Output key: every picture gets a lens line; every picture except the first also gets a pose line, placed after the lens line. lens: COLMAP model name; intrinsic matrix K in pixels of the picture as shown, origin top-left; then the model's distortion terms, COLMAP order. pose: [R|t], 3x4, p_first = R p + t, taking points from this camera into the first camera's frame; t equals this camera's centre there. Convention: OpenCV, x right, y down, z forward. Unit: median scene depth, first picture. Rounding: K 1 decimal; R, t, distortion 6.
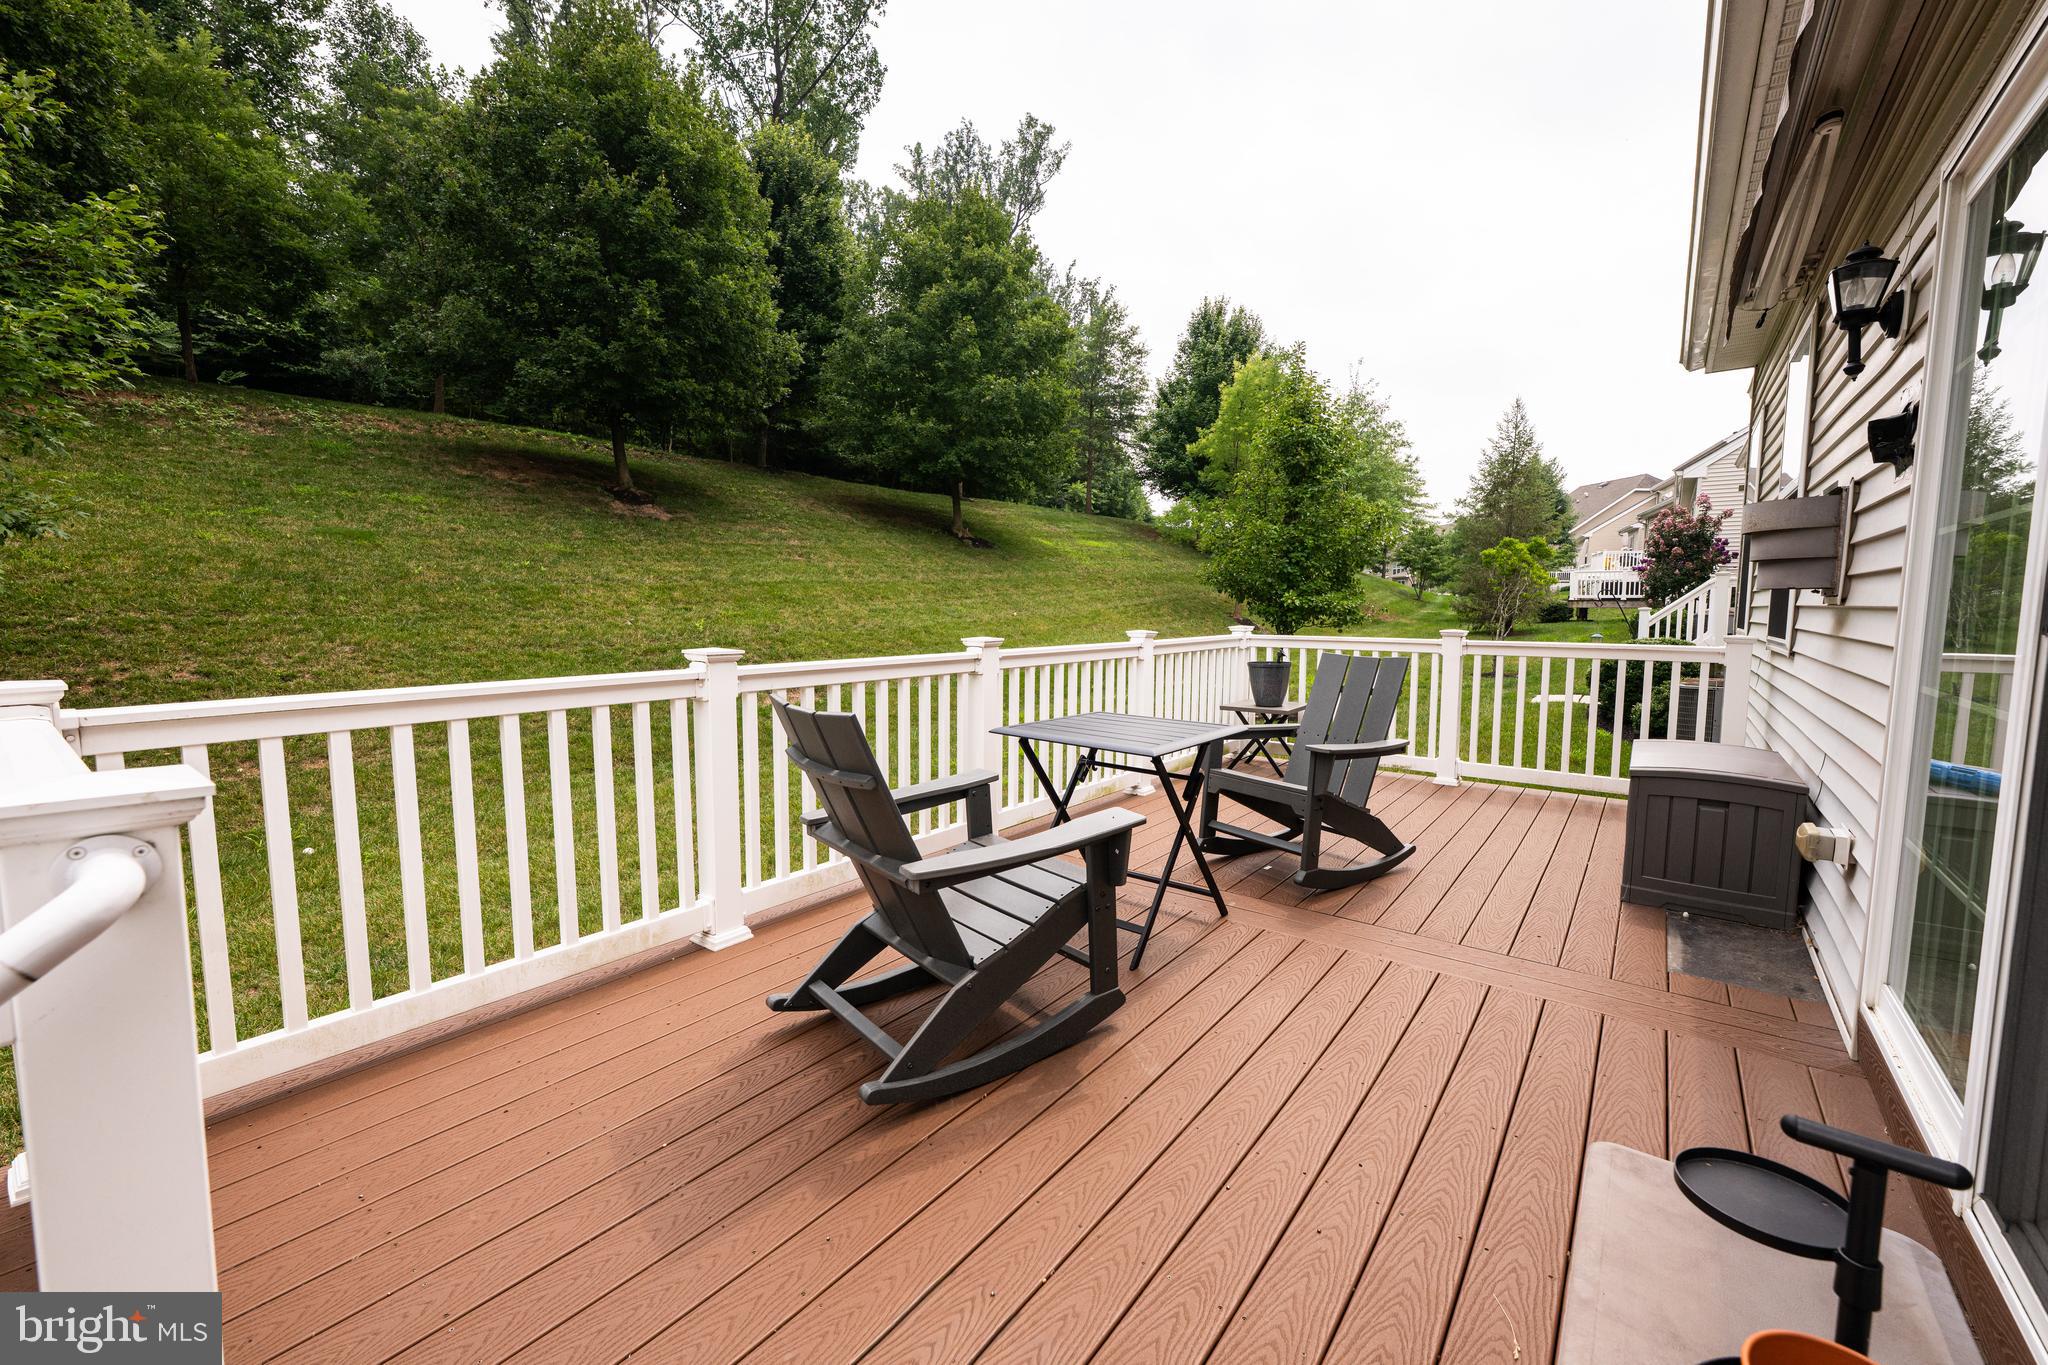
lens RADIAL K [[831.9, 0, 1031.7], [0, 831.9, 681.1], [0, 0, 1]] dist [-0.002818, 0.001127]
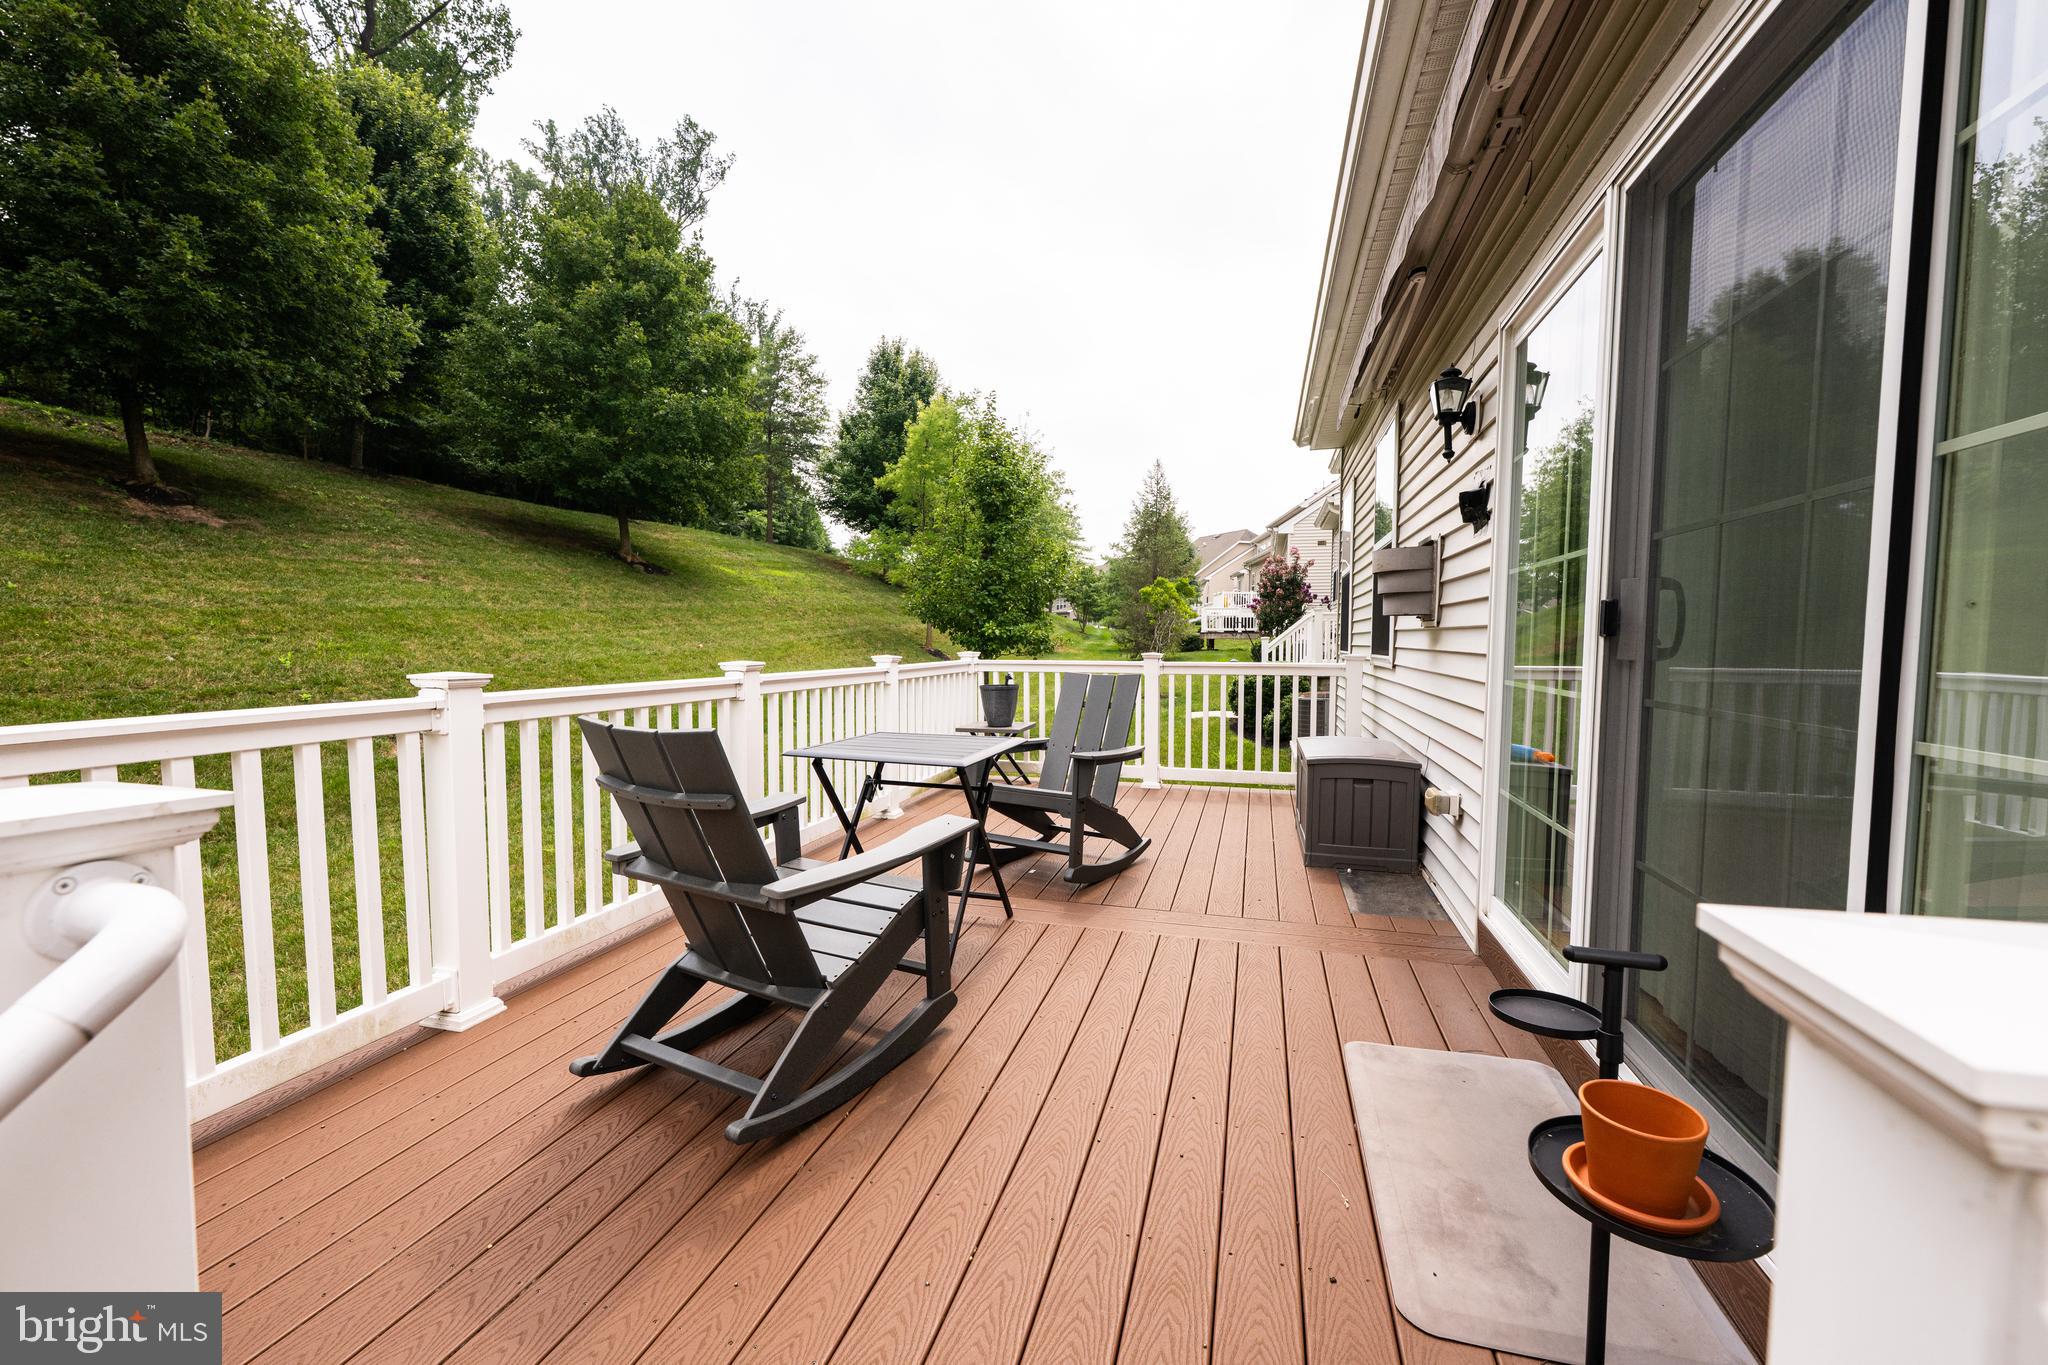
lens RADIAL K [[831.9, 0, 1036.1], [0, 831.9, 693.3], [0, 0, 1]] dist [-0.002818, 0.001127]
pose [[0.925978, -0.026039, 0.376679, -0.031394], [0.035625, 0.999194, -0.018505, 0.004011], [-0.375894, 0.030554, 0.926159, -0.001734]]
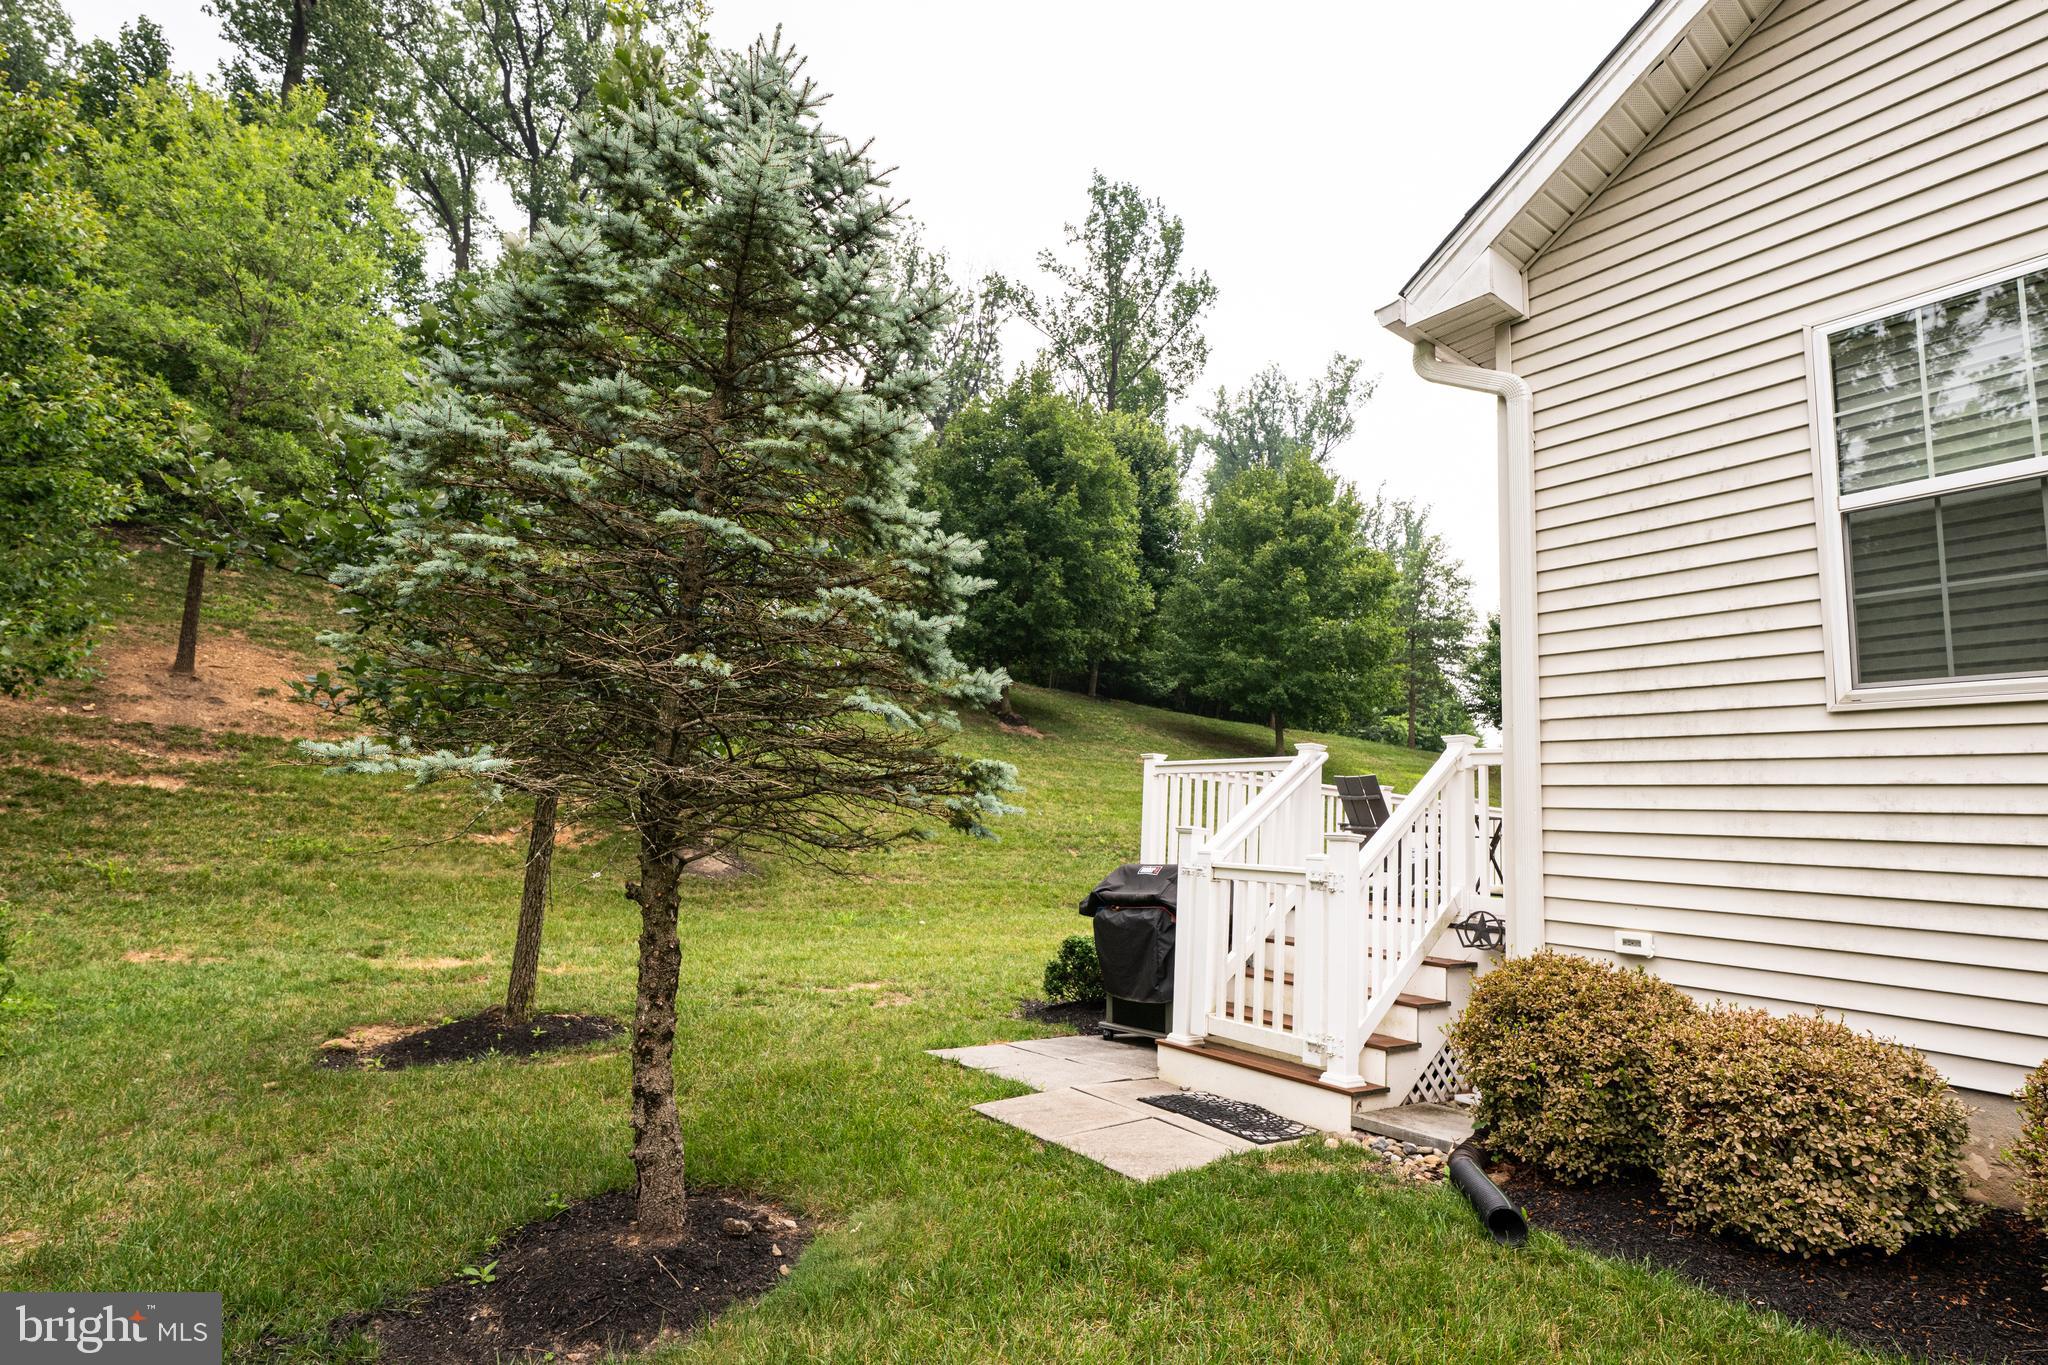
lens RADIAL K [[997.7, 0, 1019.1], [0, 997.7, 684.9], [0, 0, 1]] dist [0.003331, -0.000282]
pose [[0.955565, 0.009067, -0.294640, -0.051977], [-0.085031, 0.965519, -0.246055, 0.099469], [0.282250, 0.260175, 0.923387, -0.402697]]
